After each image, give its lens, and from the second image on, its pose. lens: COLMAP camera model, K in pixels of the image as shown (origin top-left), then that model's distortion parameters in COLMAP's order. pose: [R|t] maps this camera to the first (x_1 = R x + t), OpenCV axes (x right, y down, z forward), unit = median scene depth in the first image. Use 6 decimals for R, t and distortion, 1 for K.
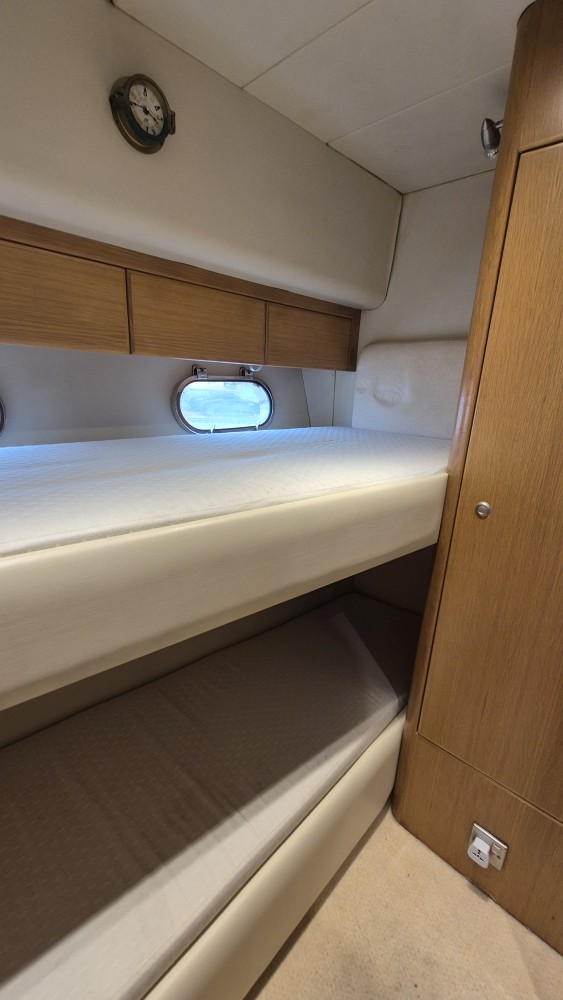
lens RADIAL K [[406.3, 0, 281.6], [0, 406.3, 504.3], [0, 0, 1]] dist [0.006326, -0.001573]
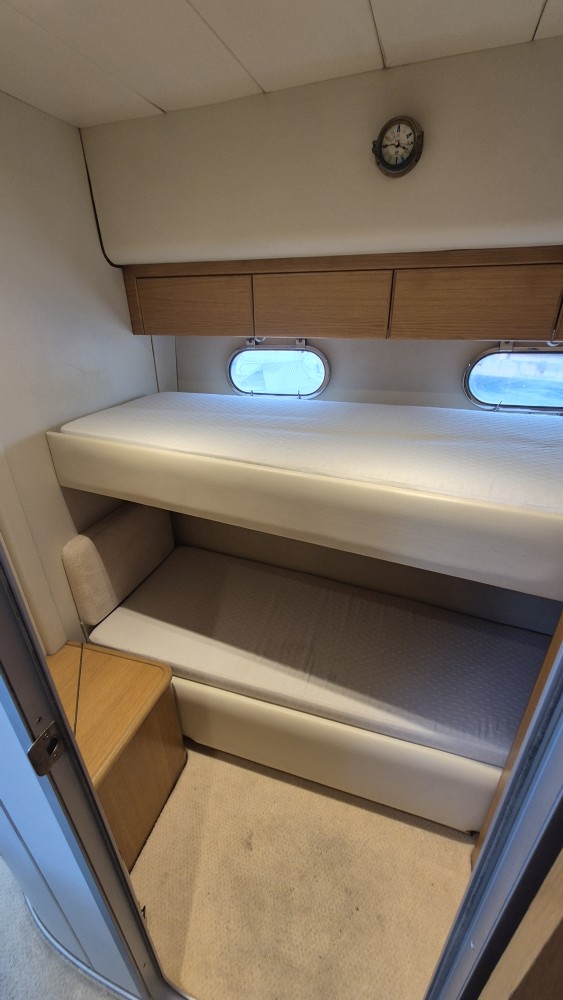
lens RADIAL K [[406.3, 0, 281.8], [0, 406.3, 500.9], [0, 0, 1]] dist [0.006326, -0.001573]
pose [[0.435815, 0.353309, -0.827791, 0.801027], [-0.231530, 0.932788, 0.276226, -0.194836], [0.869747, 0.071275, 0.488324, 0.152646]]
